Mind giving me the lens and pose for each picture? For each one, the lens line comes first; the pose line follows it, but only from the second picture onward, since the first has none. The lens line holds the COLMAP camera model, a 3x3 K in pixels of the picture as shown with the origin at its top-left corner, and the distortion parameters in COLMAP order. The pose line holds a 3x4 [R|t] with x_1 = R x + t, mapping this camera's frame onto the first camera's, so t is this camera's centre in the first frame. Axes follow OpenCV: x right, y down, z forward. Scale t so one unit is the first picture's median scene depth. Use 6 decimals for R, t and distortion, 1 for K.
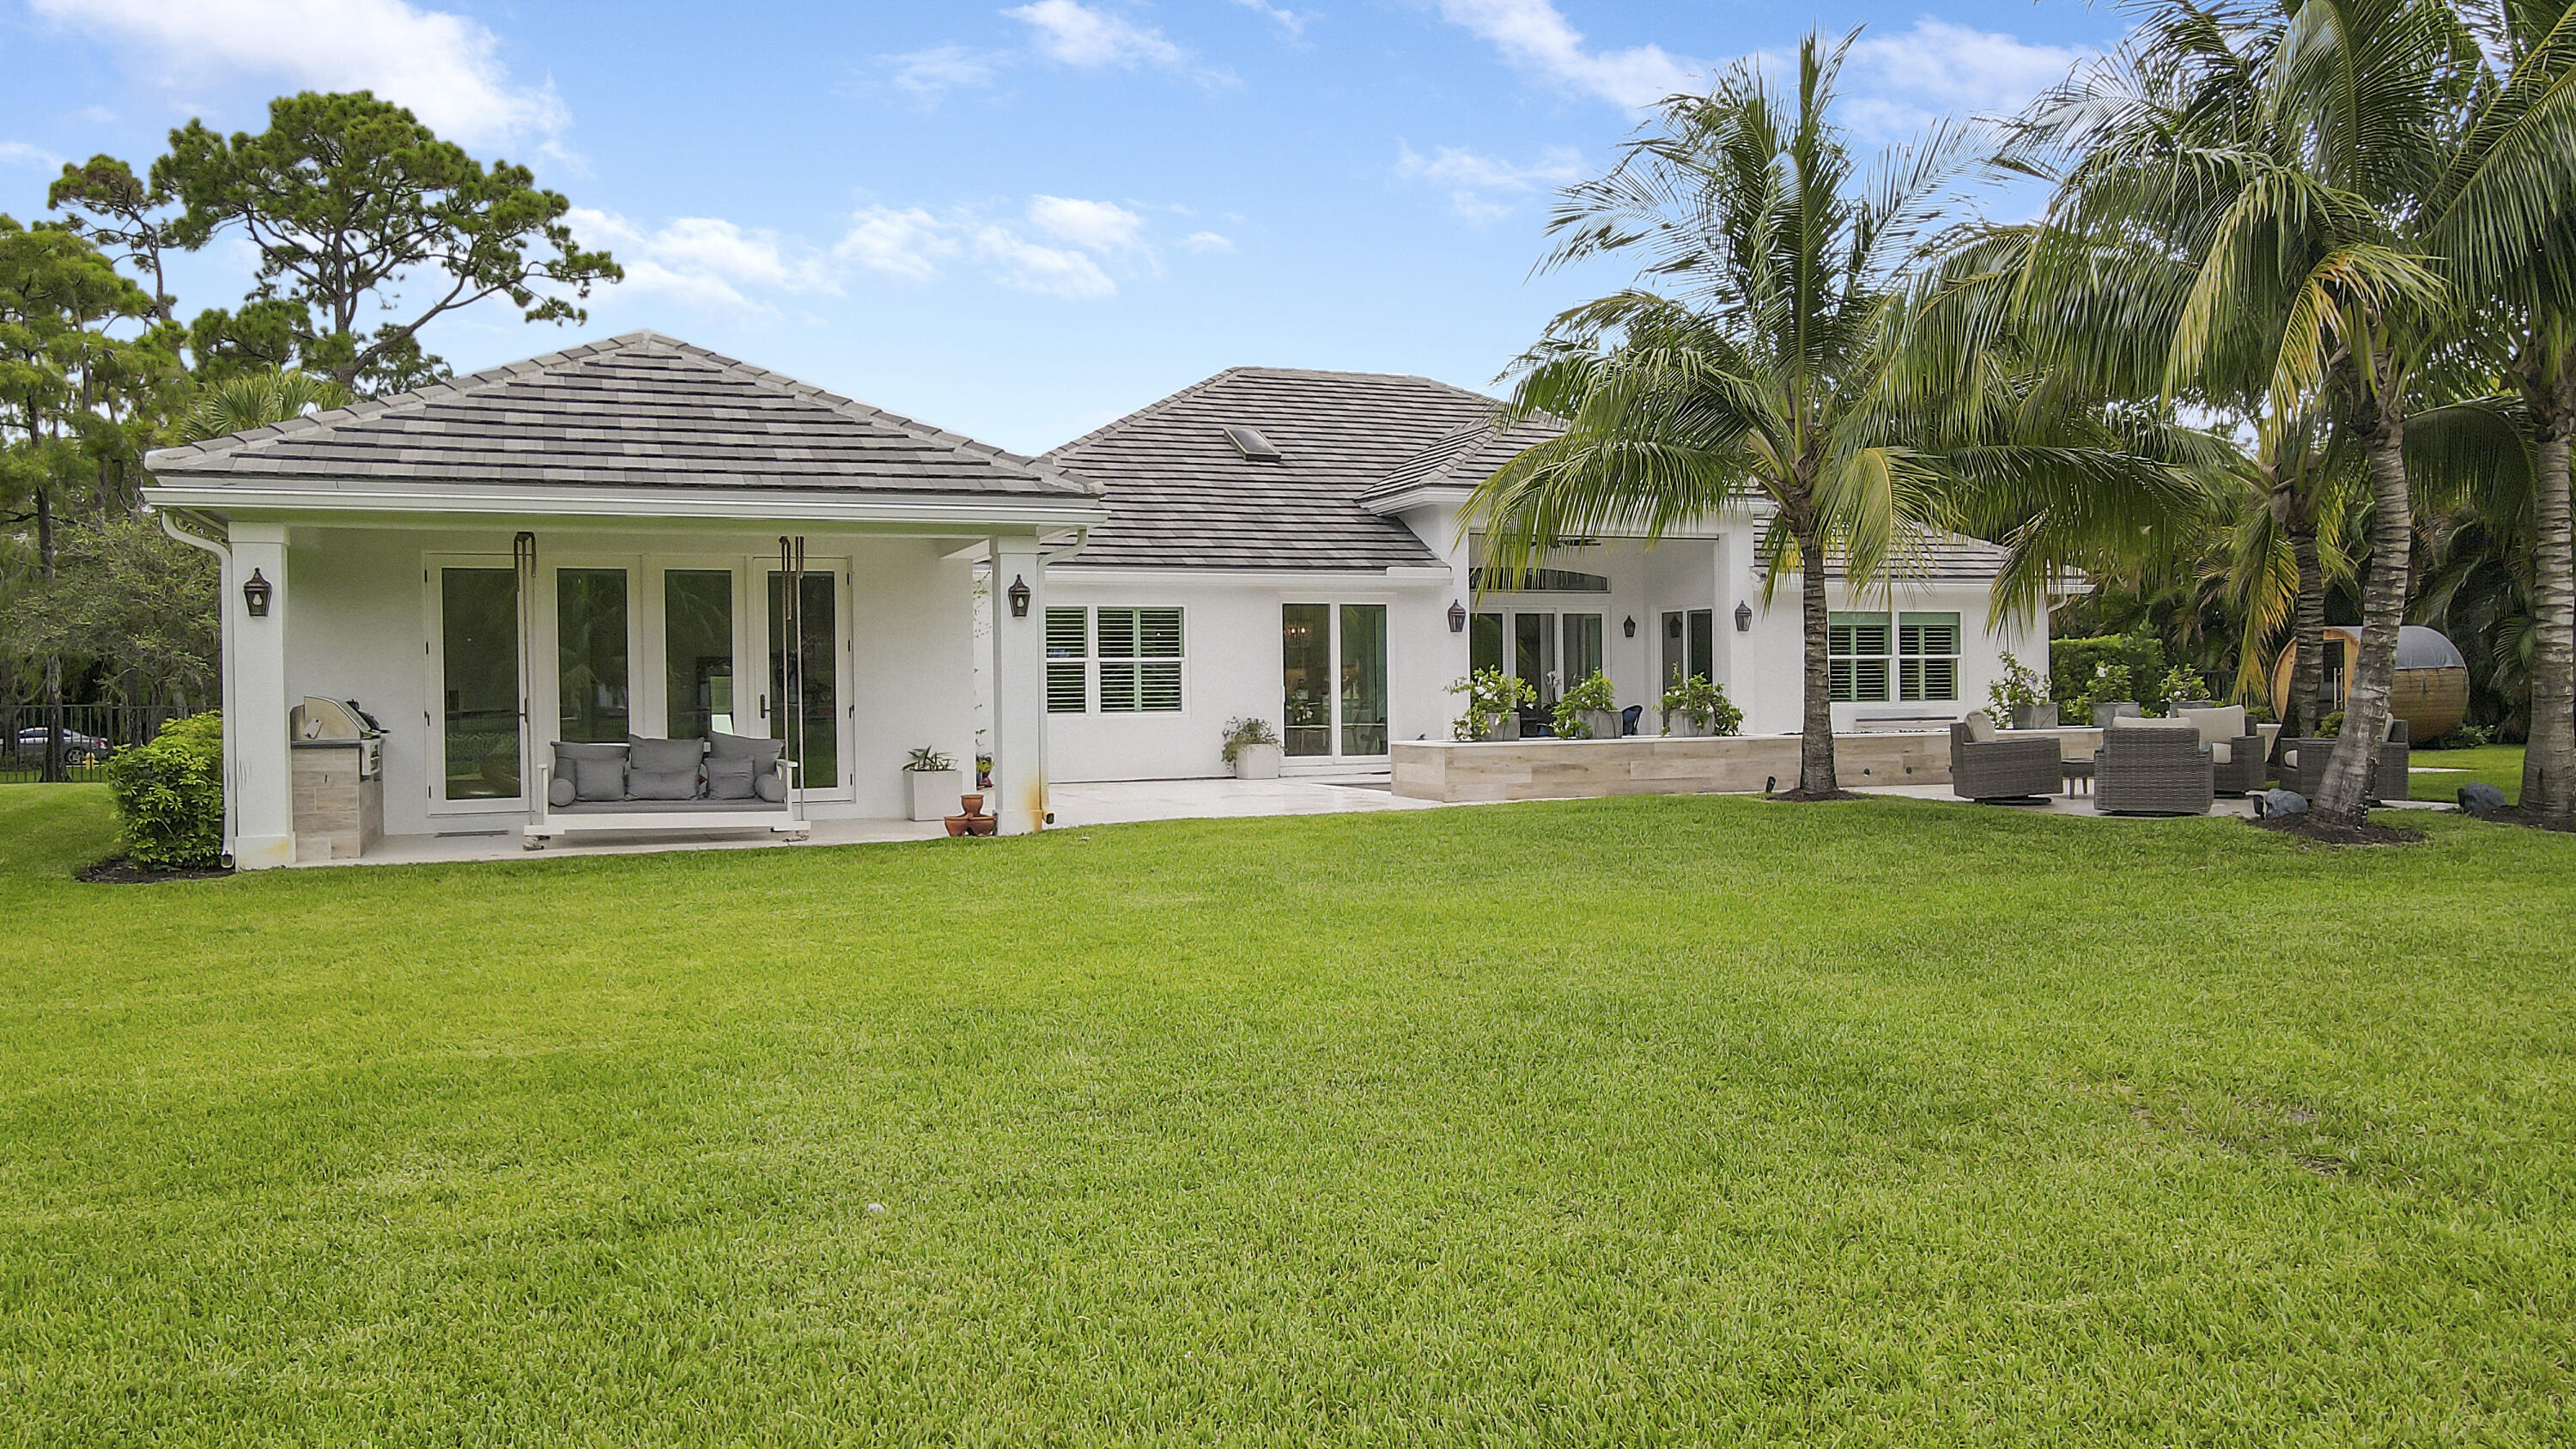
lens RADIAL K [[2022.8, 0, 1277.7], [0, 2022.8, 705.4], [0, 0, 1]] dist [-0.008614, 0.041279]
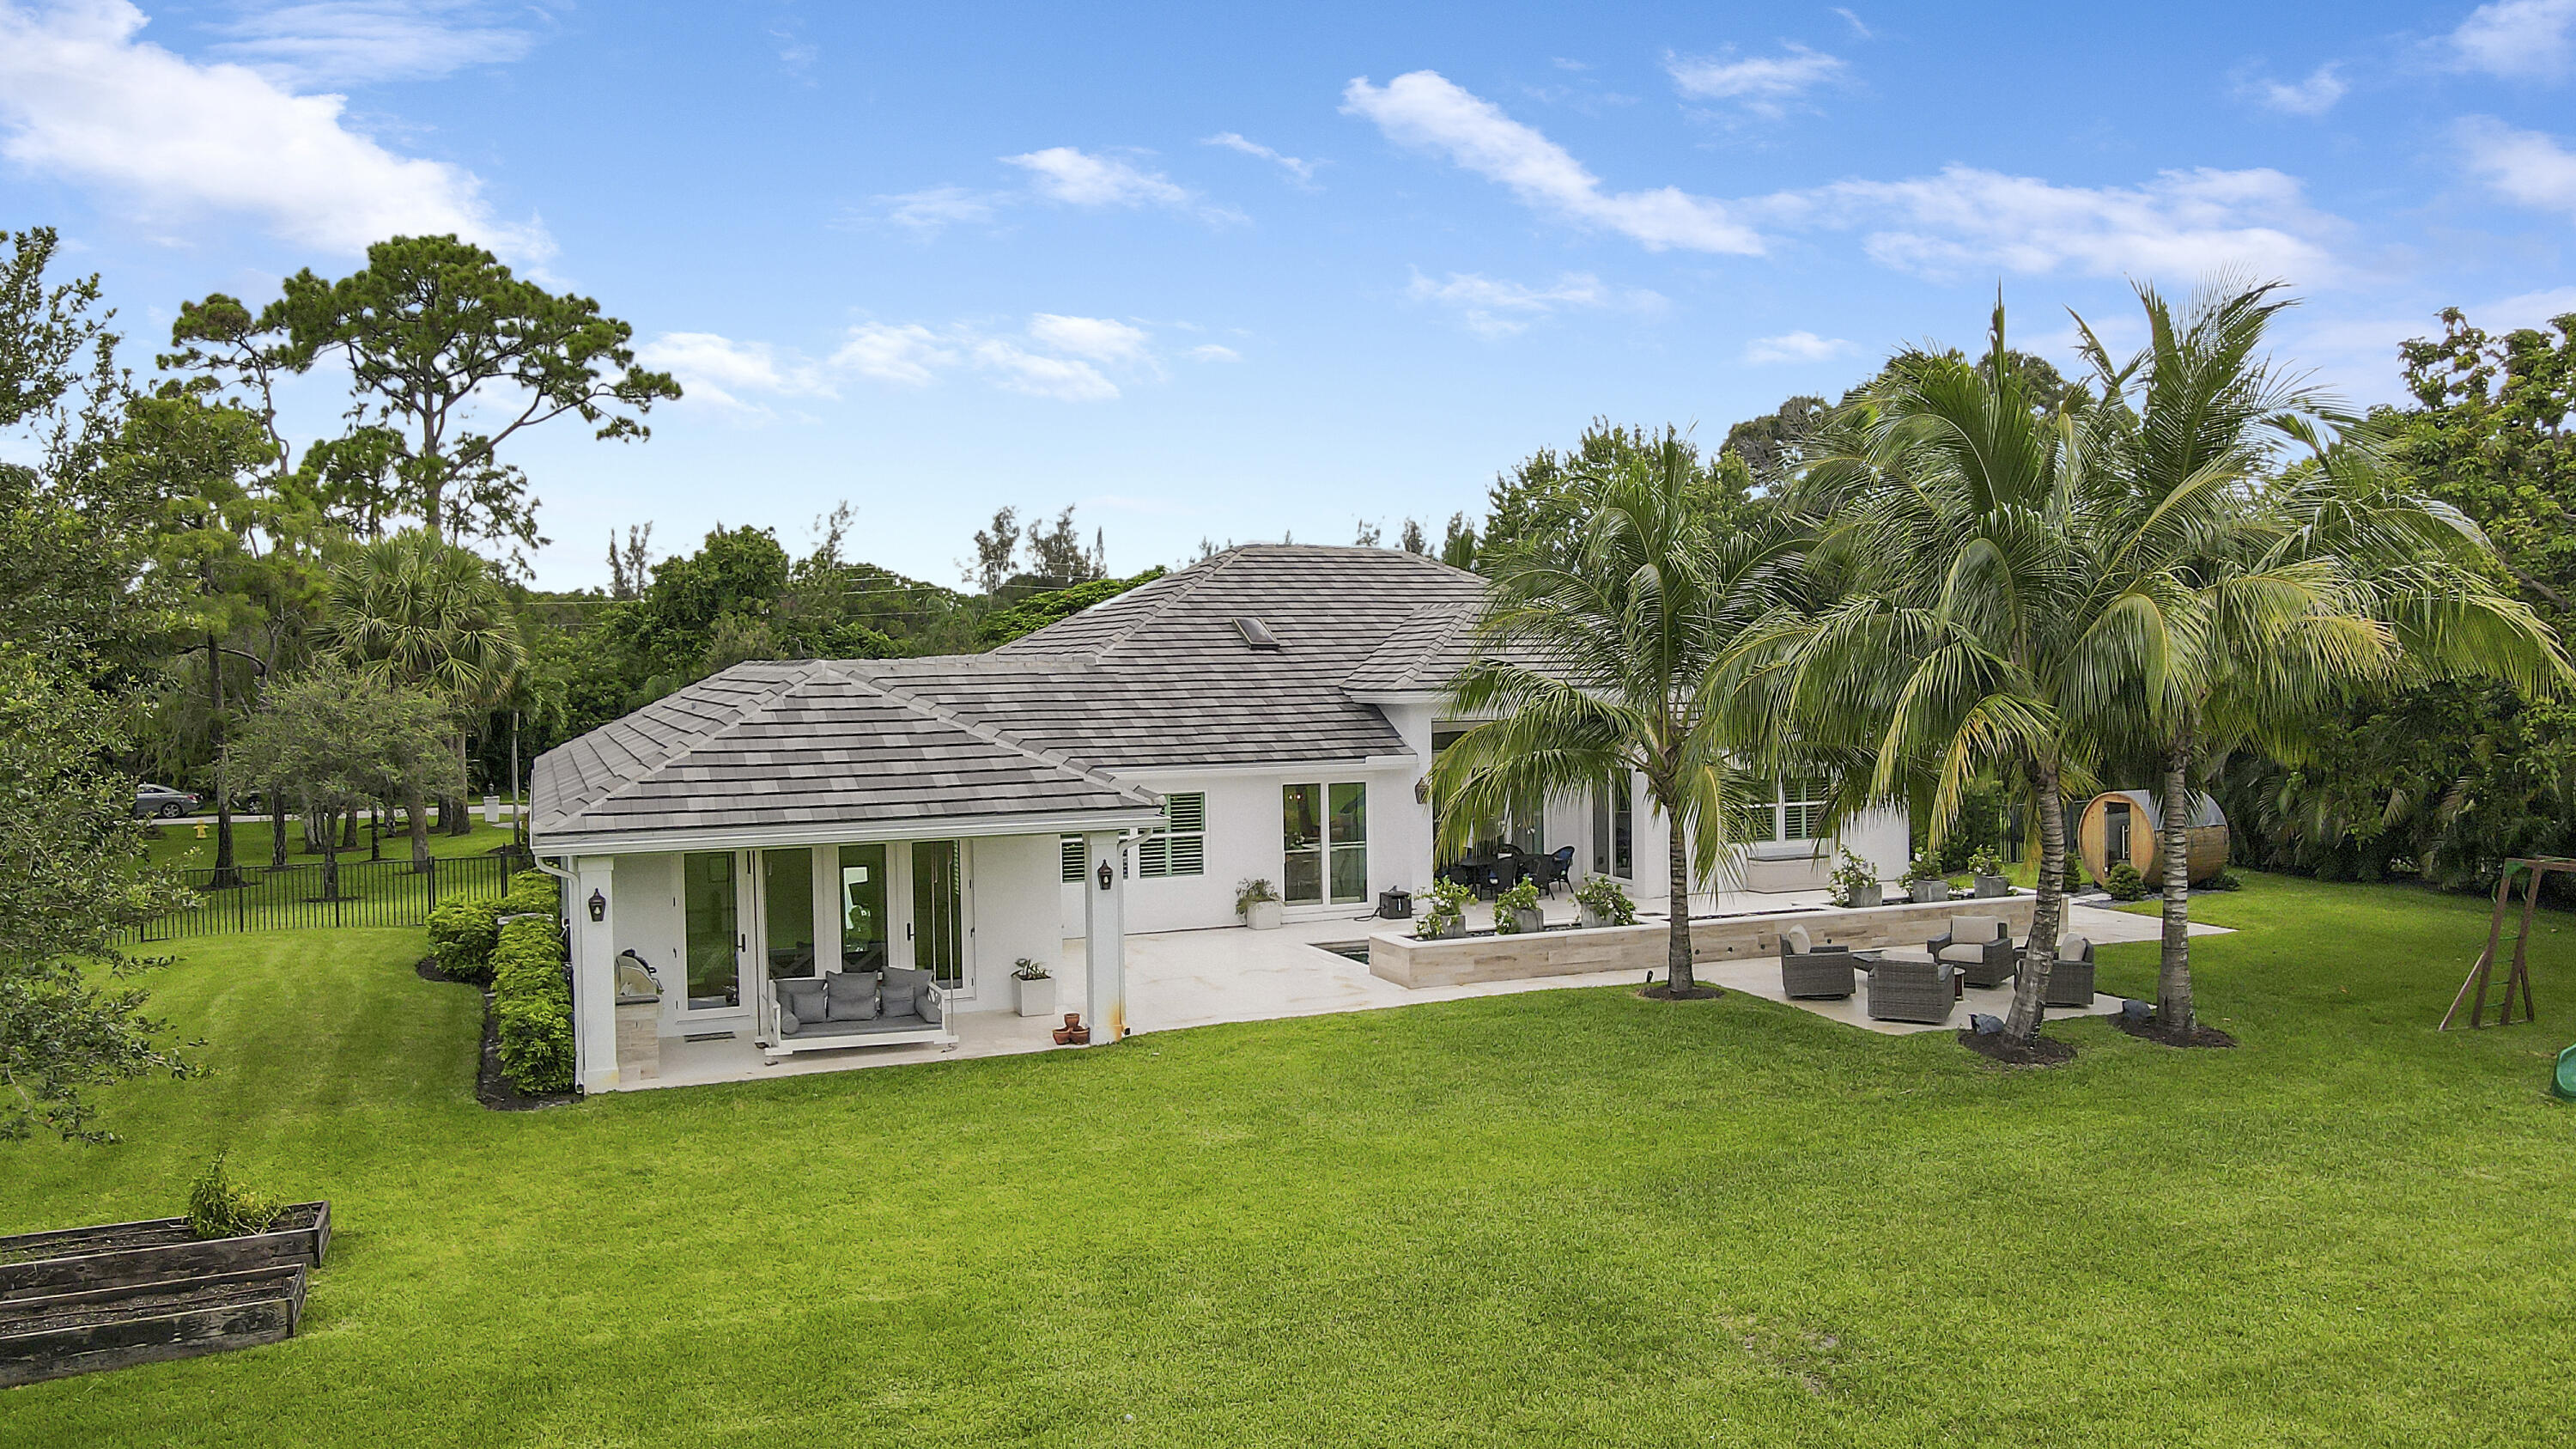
lens RADIAL K [[2022.8, 0, 1281.2], [0, 2022.8, 709.4], [0, 0, 1]] dist [-0.008614, 0.041279]
pose [[0.999932, -0.003904, 0.011025, -0.012075], [0.003708, 0.999835, 0.017792, -0.116637], [-0.011092, -0.017750, 0.999781, -0.246601]]
